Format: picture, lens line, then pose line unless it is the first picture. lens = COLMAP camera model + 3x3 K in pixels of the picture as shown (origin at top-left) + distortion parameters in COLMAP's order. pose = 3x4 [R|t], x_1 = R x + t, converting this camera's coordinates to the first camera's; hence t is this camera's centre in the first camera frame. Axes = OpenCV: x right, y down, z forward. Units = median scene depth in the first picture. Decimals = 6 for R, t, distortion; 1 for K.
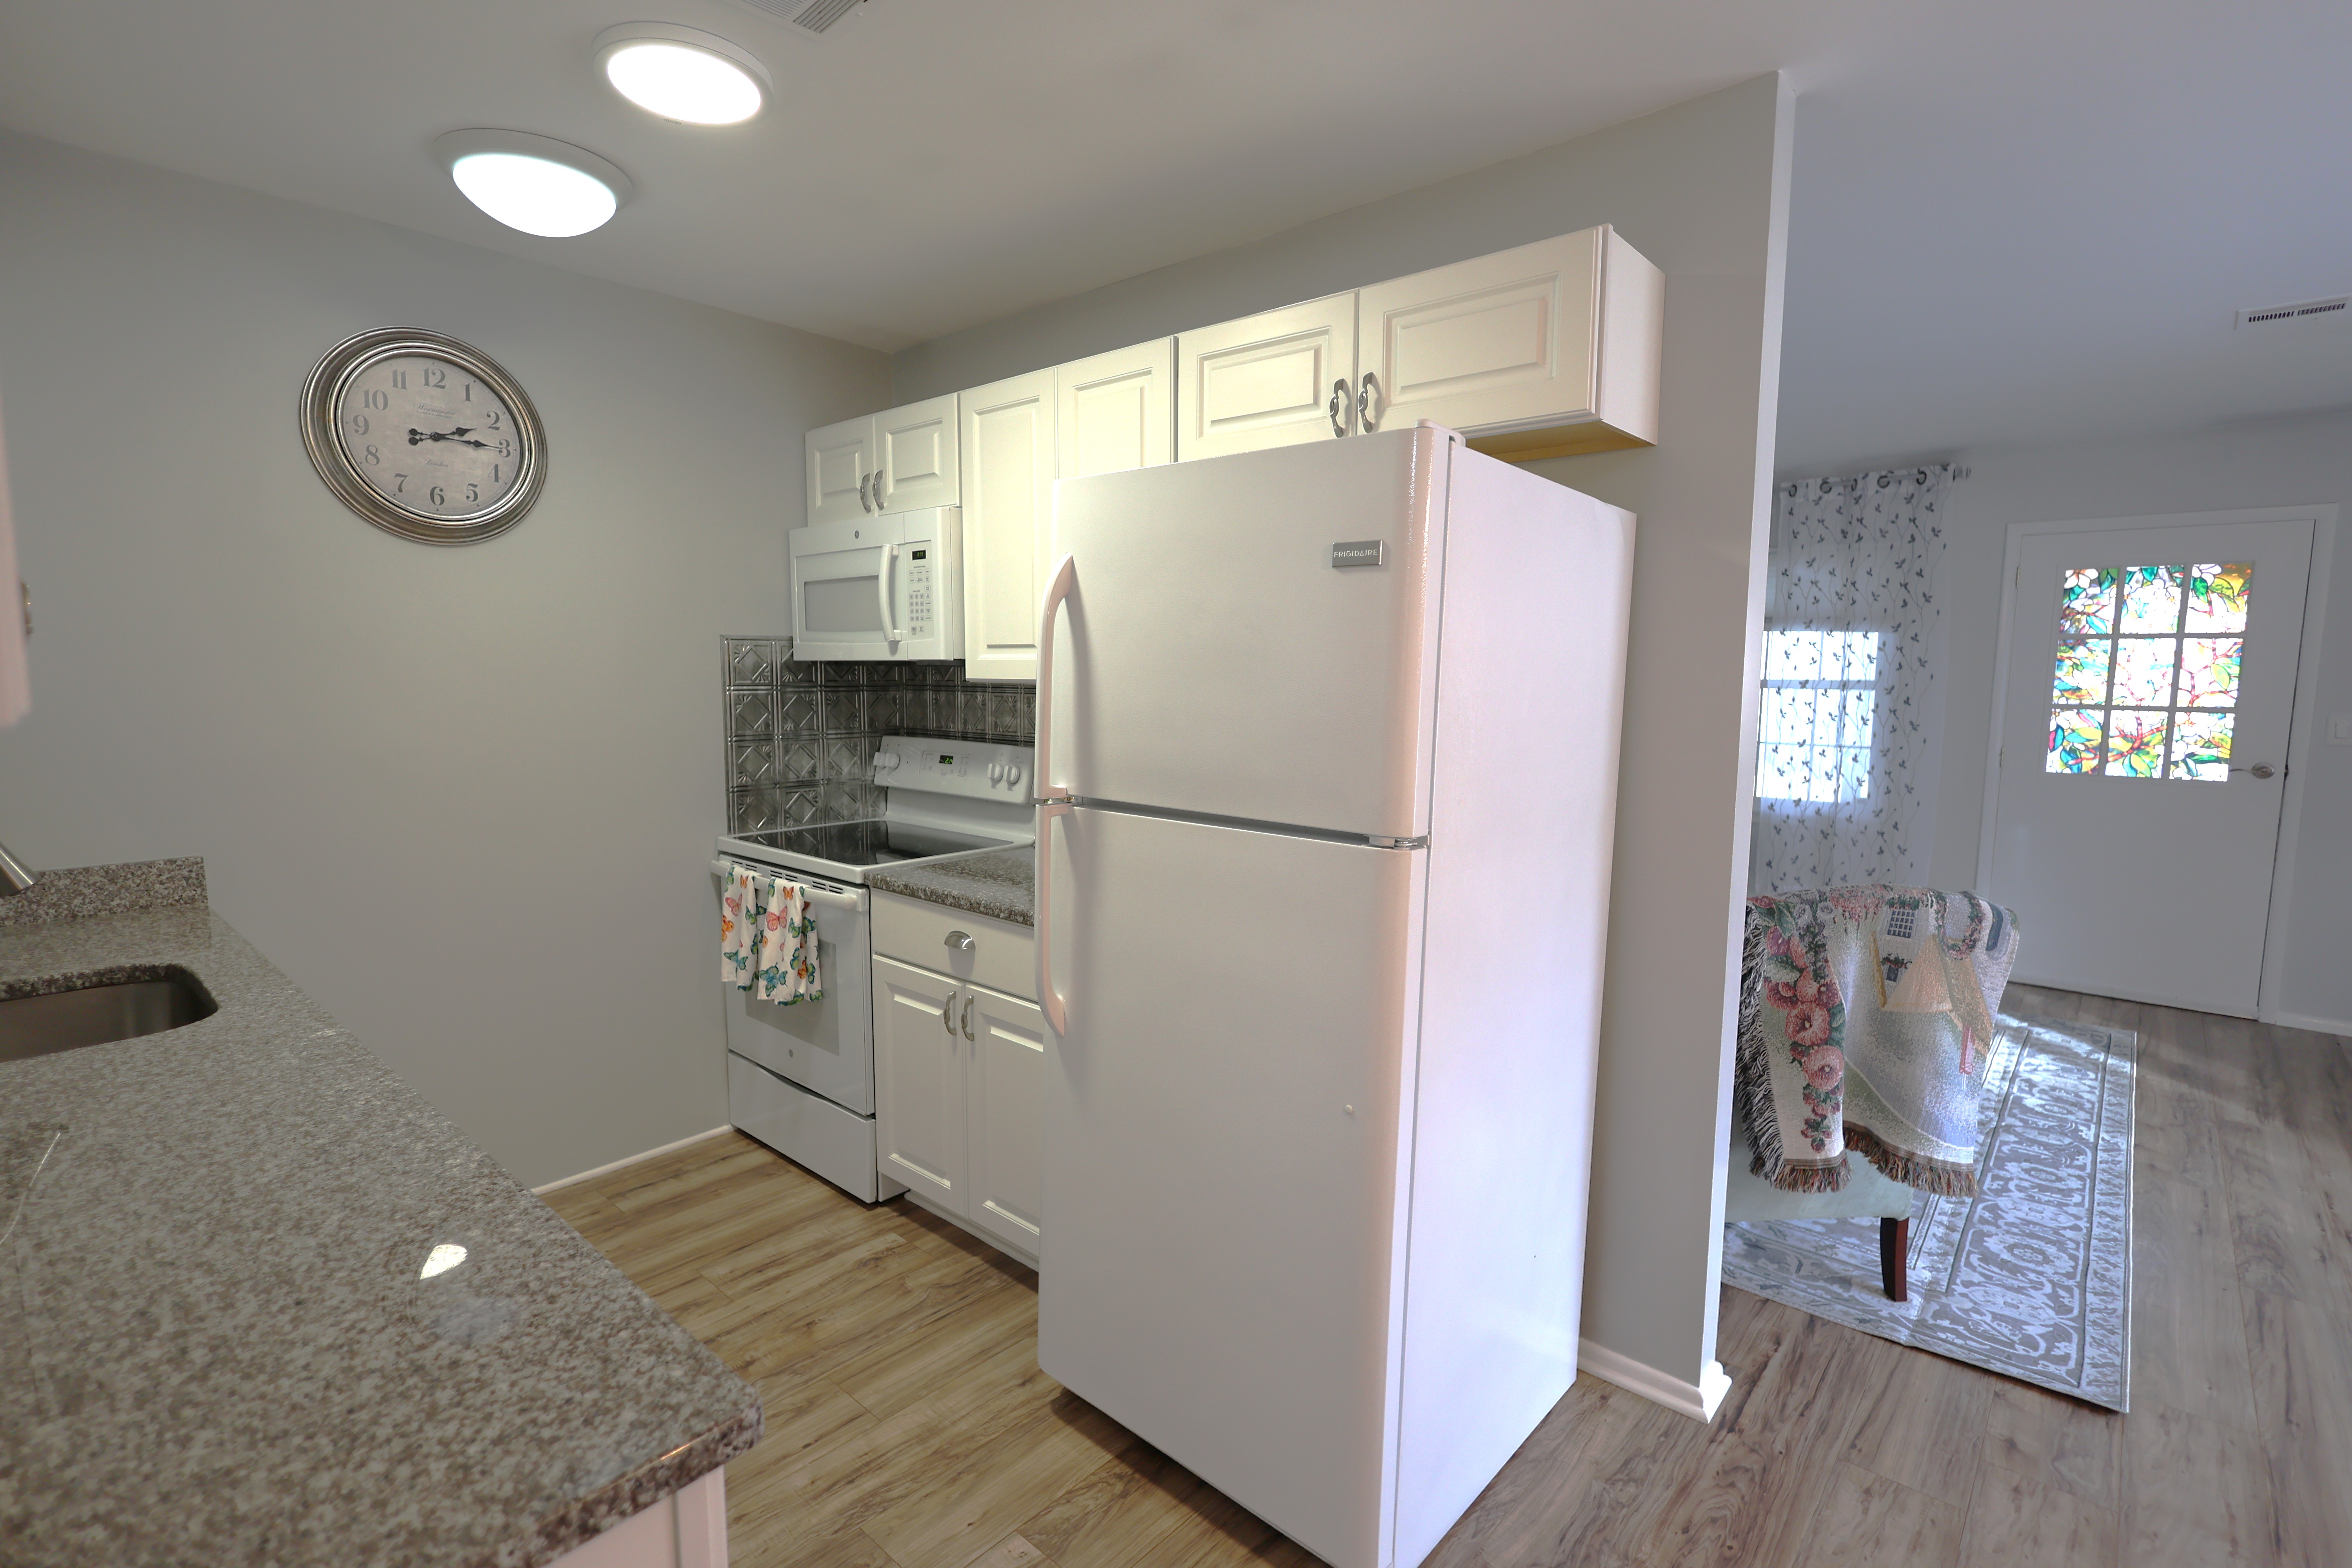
lens RADIAL K [[1088.6, 0, 1176.0], [0, 1088.6, 784.0], [0, 0, 1]] dist [-0.000971, 0.000440]
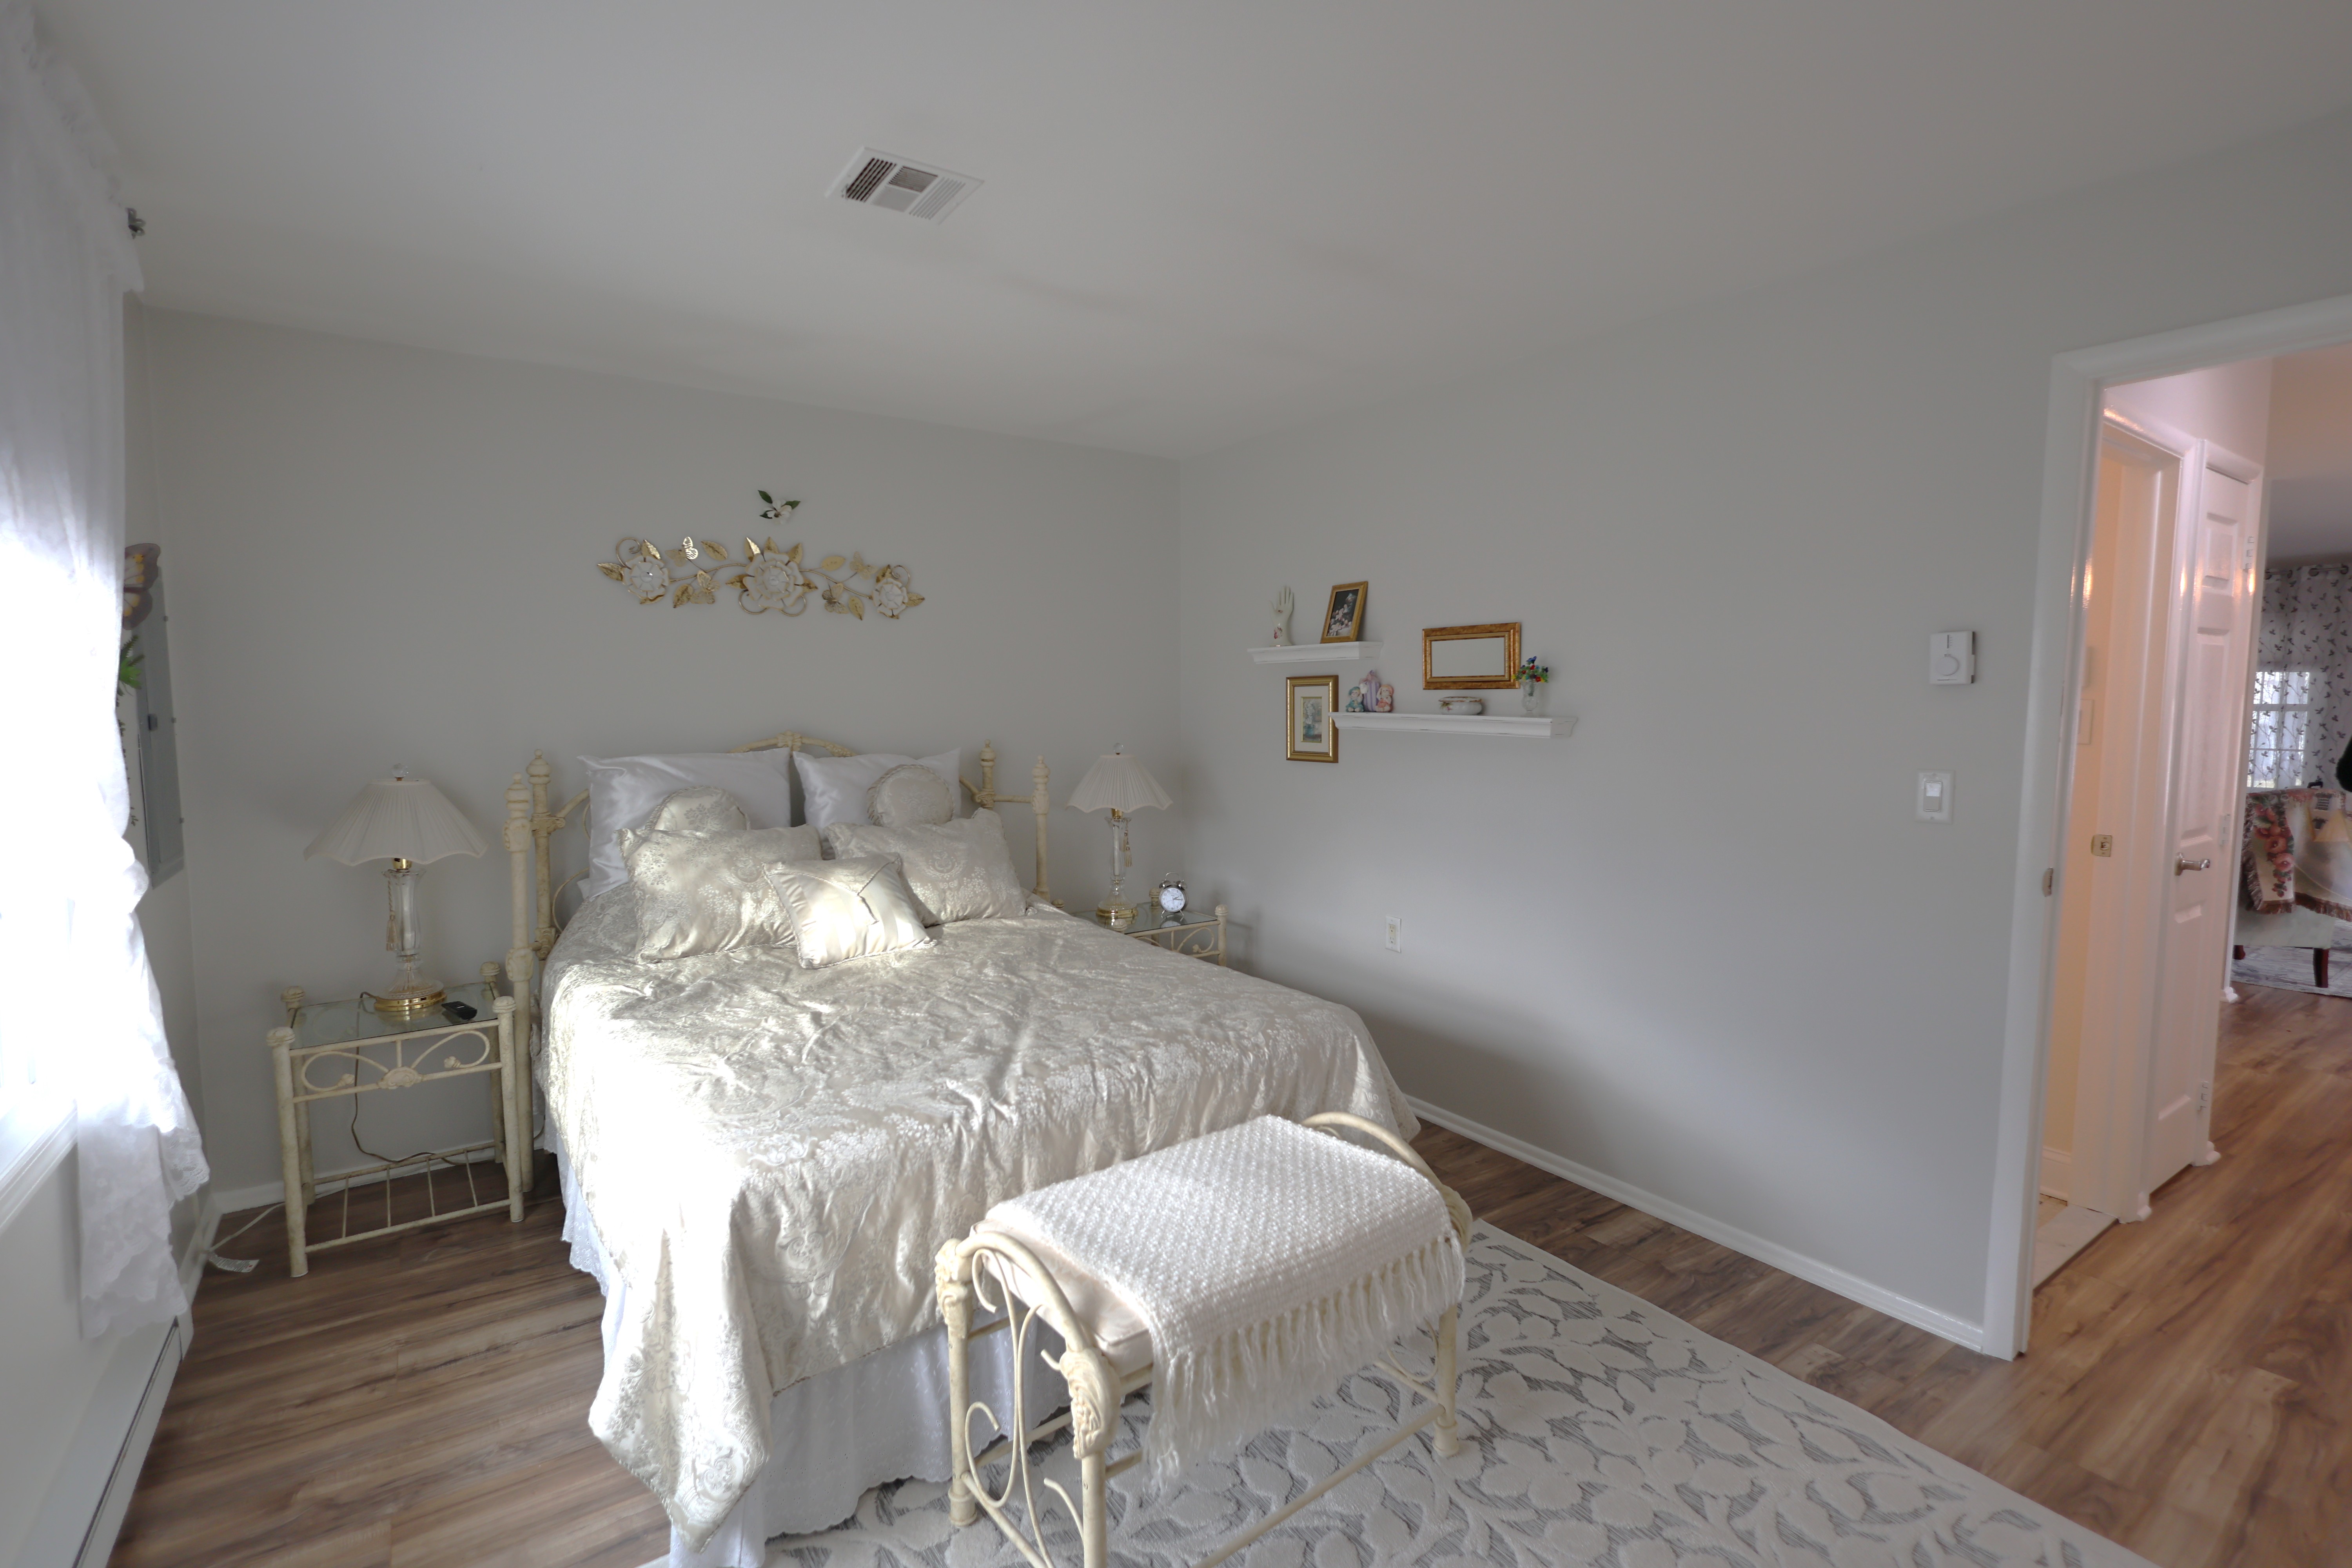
lens RADIAL K [[1088.6, 0, 1176.0], [0, 1088.6, 784.0], [0, 0, 1]] dist [-0.000971, 0.000440]
pose [[0.972706, 0.014453, -0.231591, -1.063722], [-0.020733, 0.999480, -0.024709, 0.168788], [0.231113, 0.028836, 0.972499, -1.648532]]
